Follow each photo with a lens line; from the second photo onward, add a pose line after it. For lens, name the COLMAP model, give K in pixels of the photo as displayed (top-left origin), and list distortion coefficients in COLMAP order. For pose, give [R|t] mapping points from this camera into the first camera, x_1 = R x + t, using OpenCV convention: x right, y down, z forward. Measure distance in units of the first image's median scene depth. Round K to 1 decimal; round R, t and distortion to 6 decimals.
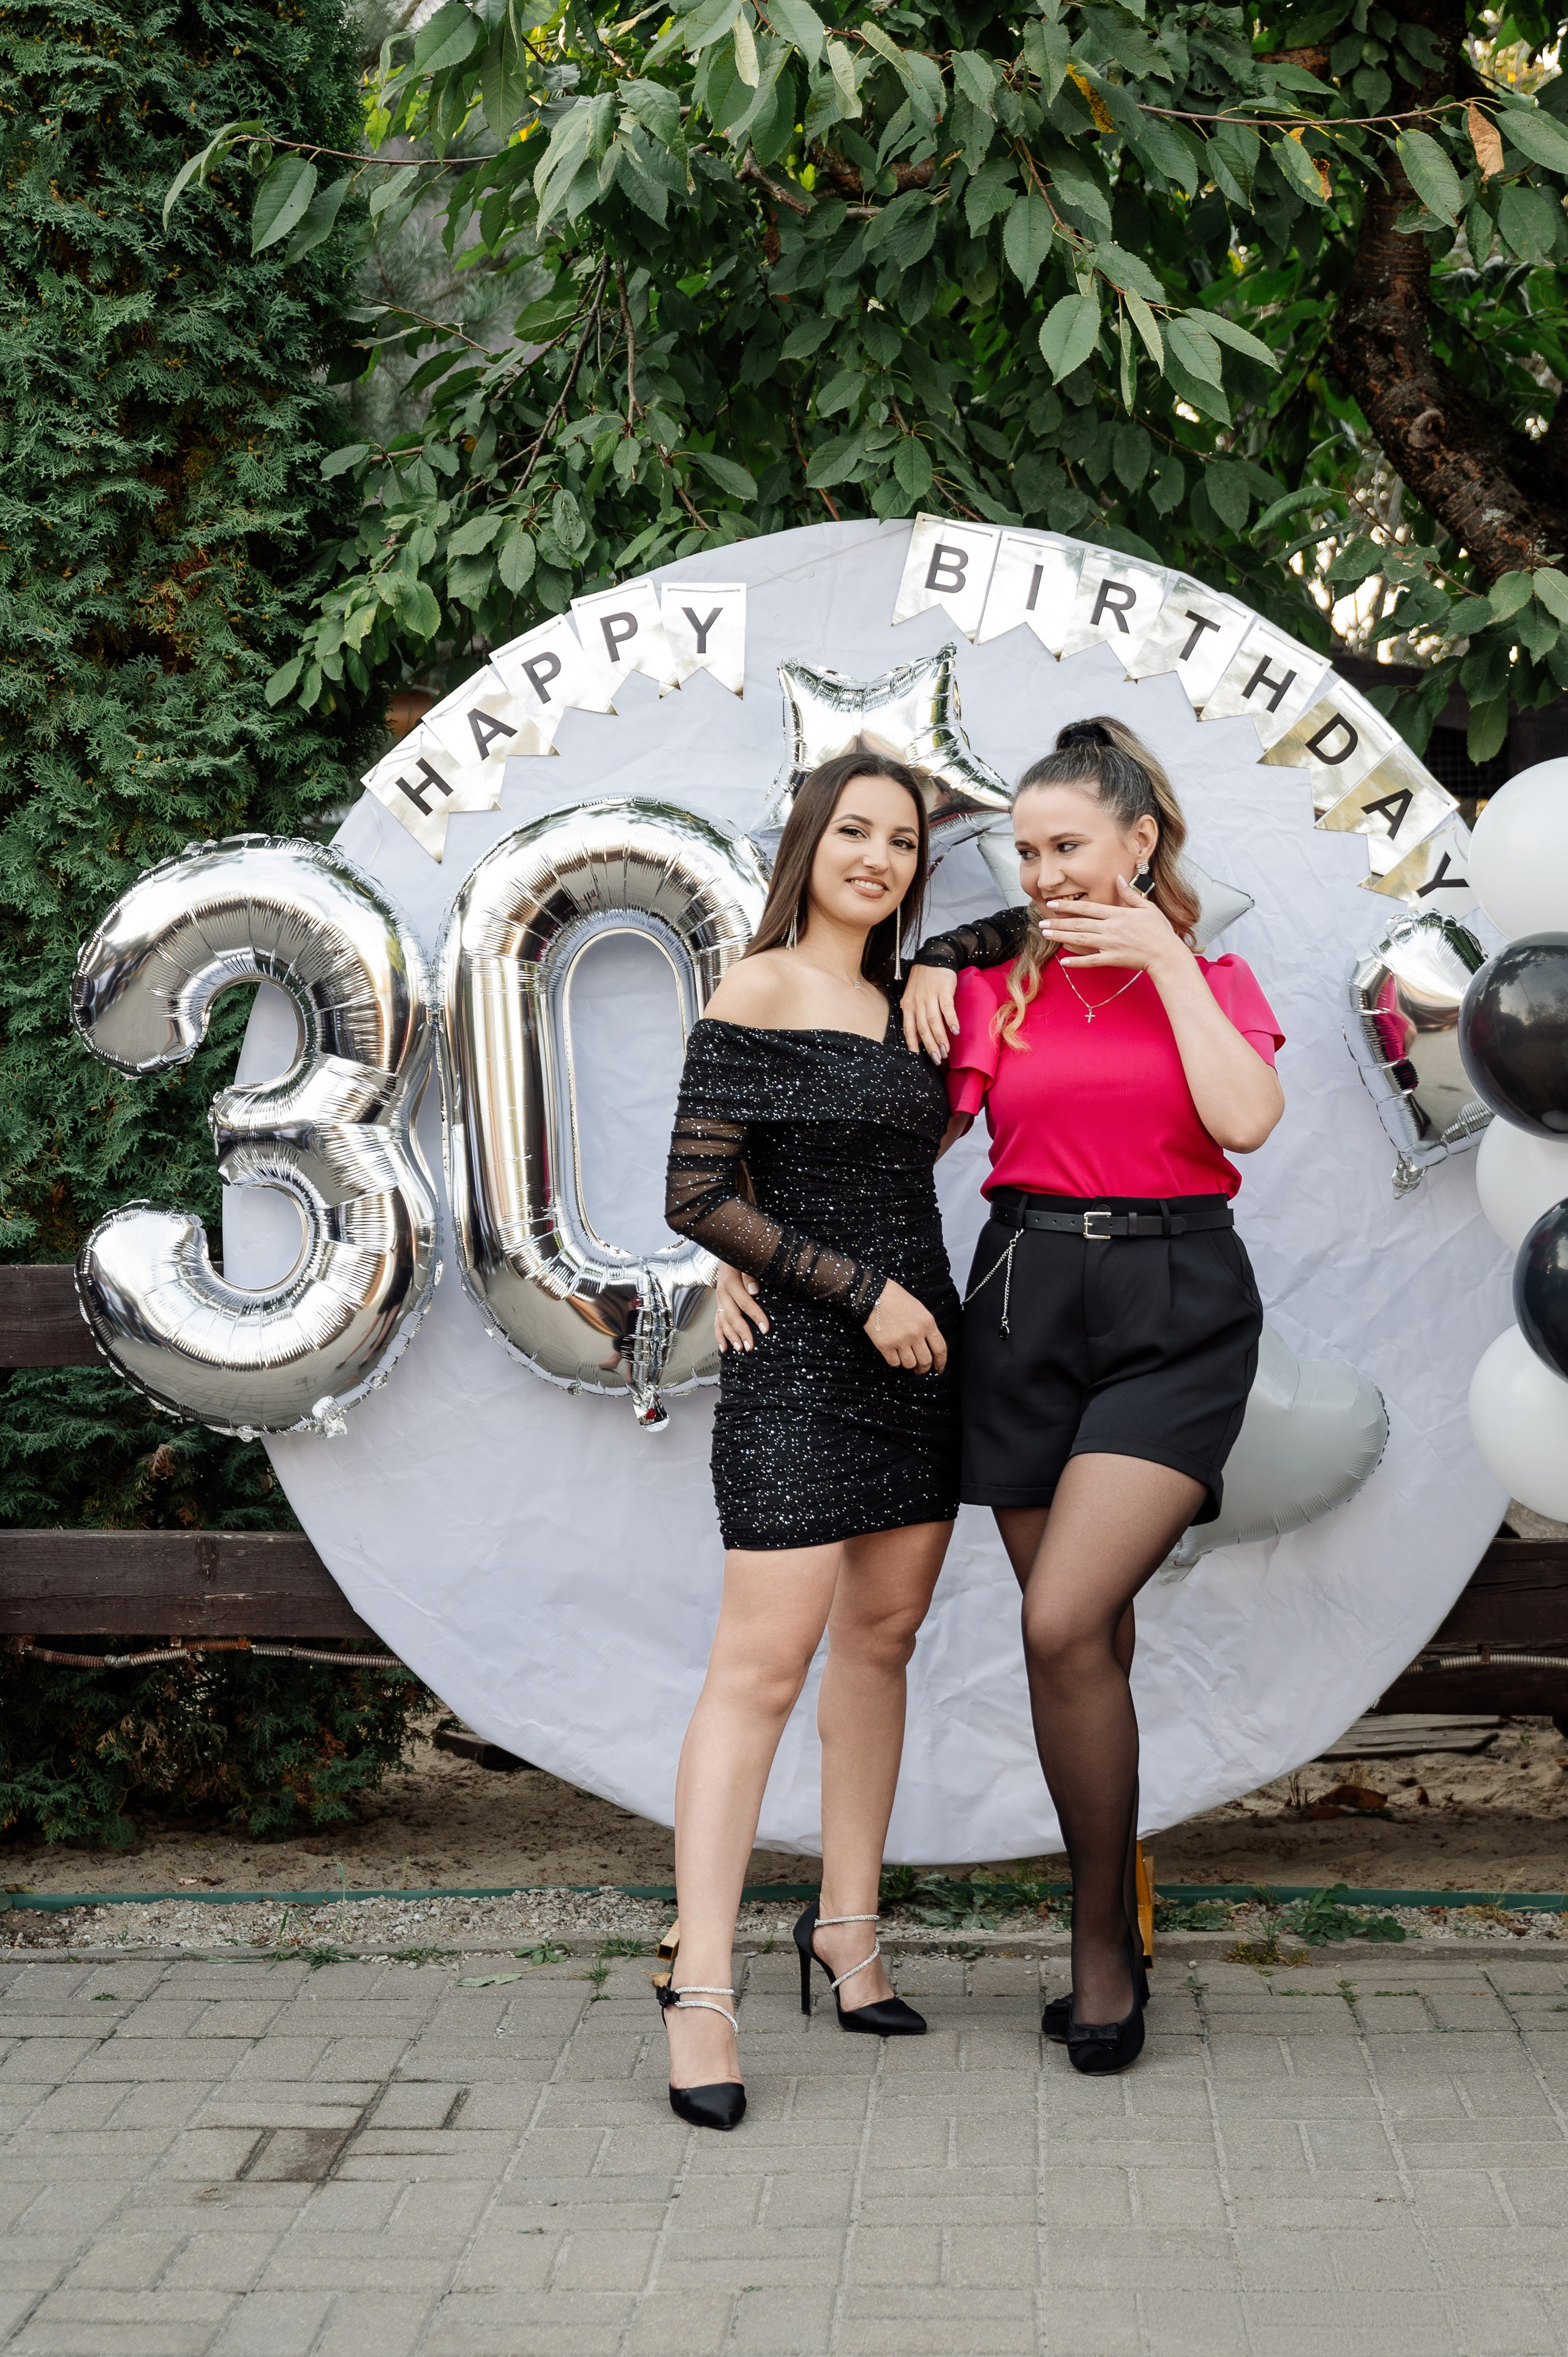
lens RADIAL K [[3604.9, 0, 886.2], [0, 3604.9, 1190.2], [0, 0, 1]] dist [-0.009425, 0.000000]
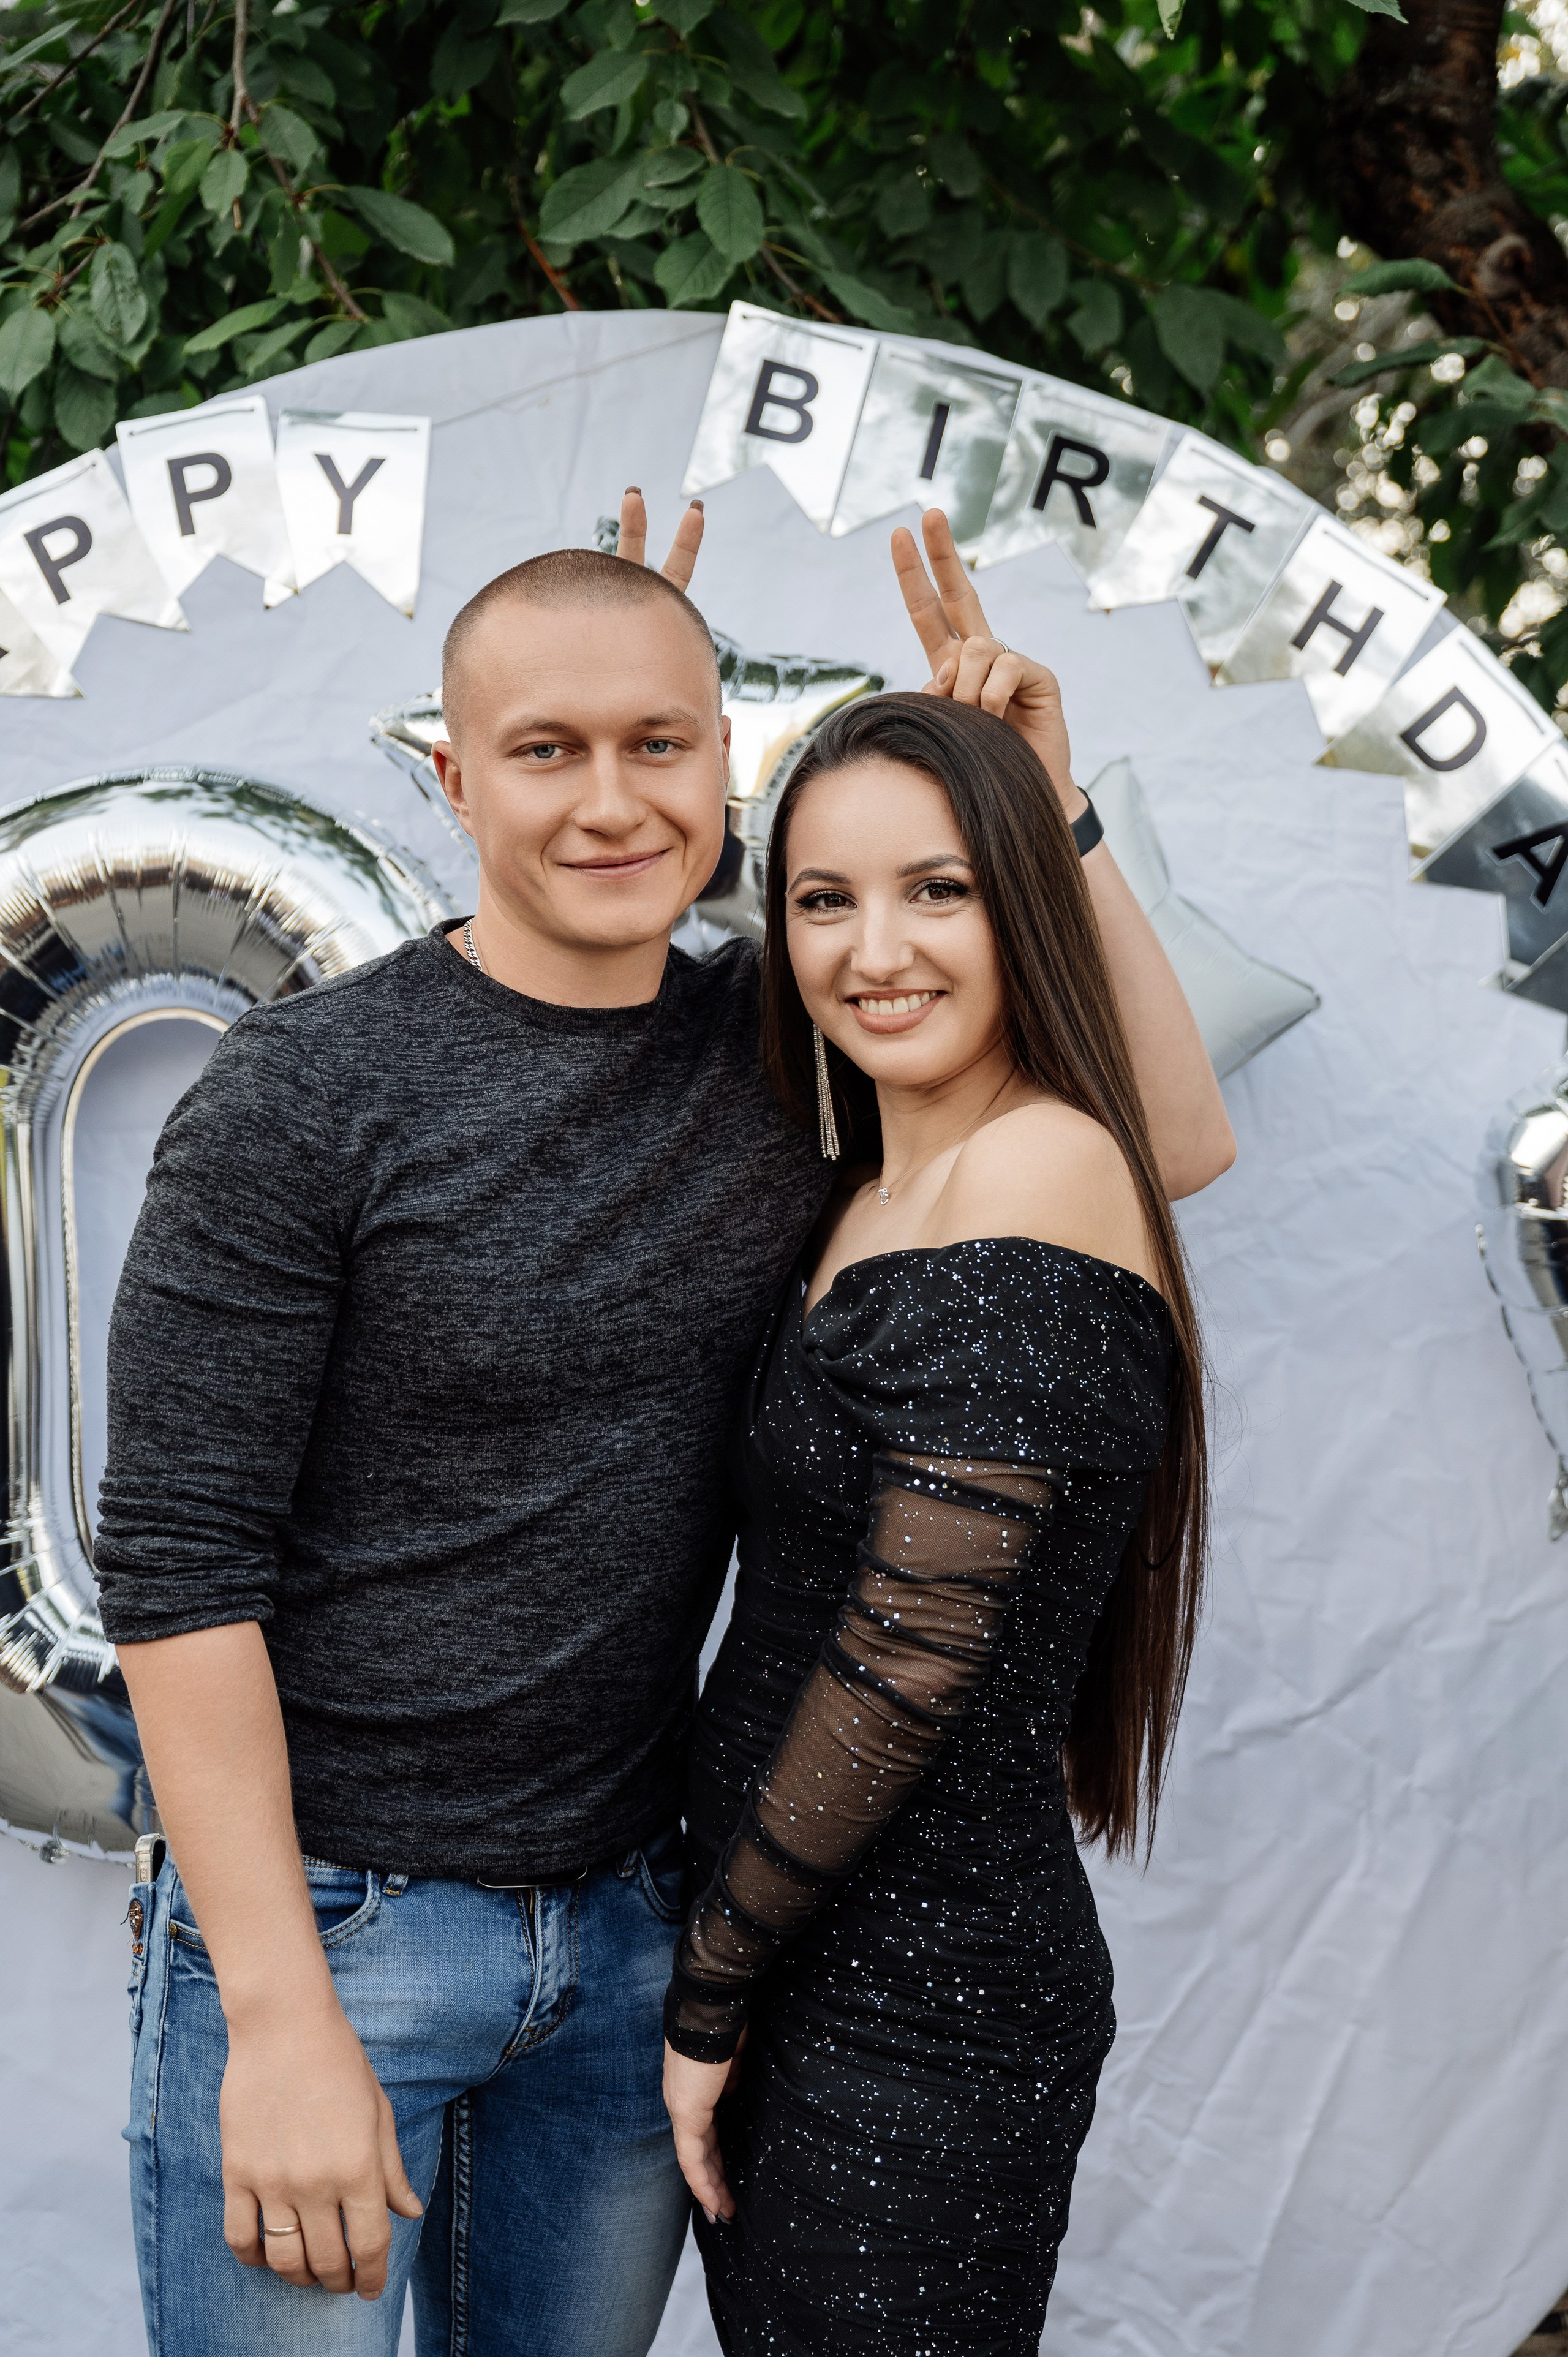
lens RADIAL K [[3513.3, 0, 823.1], [0, 3513.3, 1206.9], [0, 0, 1]] dist [-0.038520, 0.000000]
pose [[0.995881, 0.033312, 0.084329, -0.018889], [-0.032701, 0.999428, -0.008613, -0.039922], [-0.084567, 0.005820, 0.996401, 0.442787]]
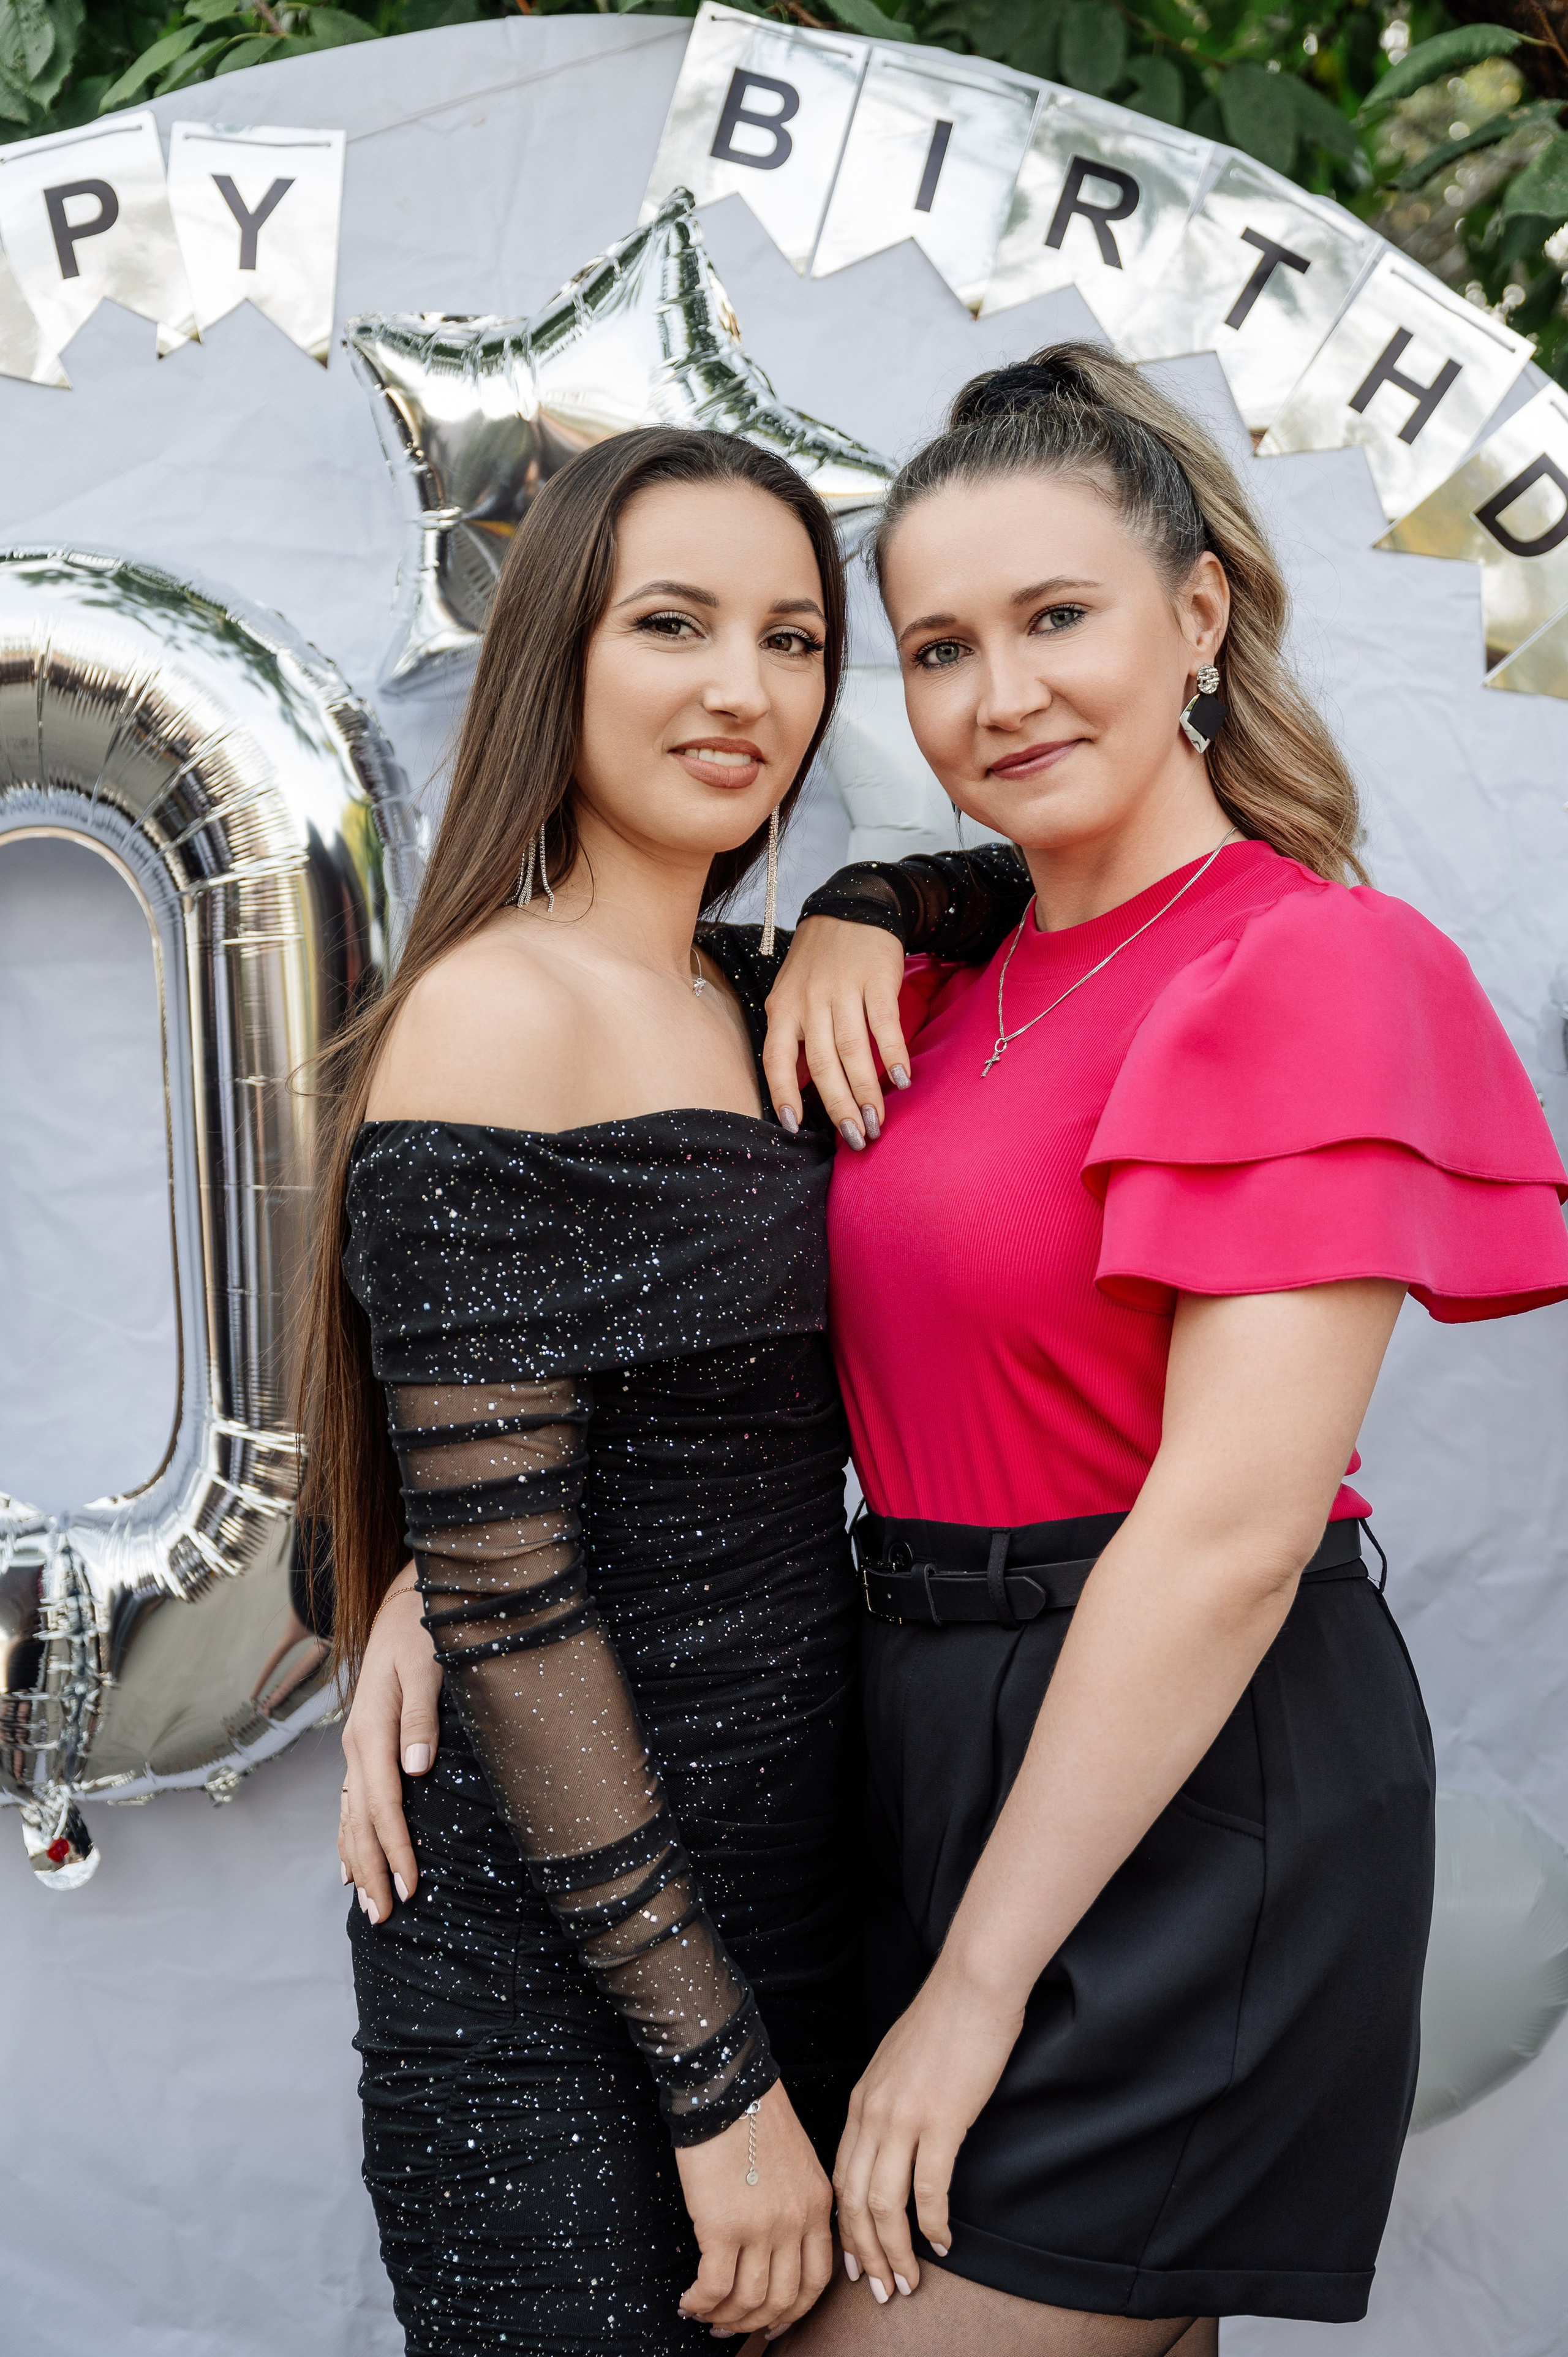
lens RADIAL K [[3381.2, 0, 711.9], [0, 3381.2, 1224.9], [0, 0, 1]] dist [0.009629, 0.000000]
pose [[0.998764, 0.041732, 0.027006, 0.004850], [-0.042962, 0.997985, 0.046691, -0.043474], [-0.025003, -0.047794, 0.998544, 0.529190]]
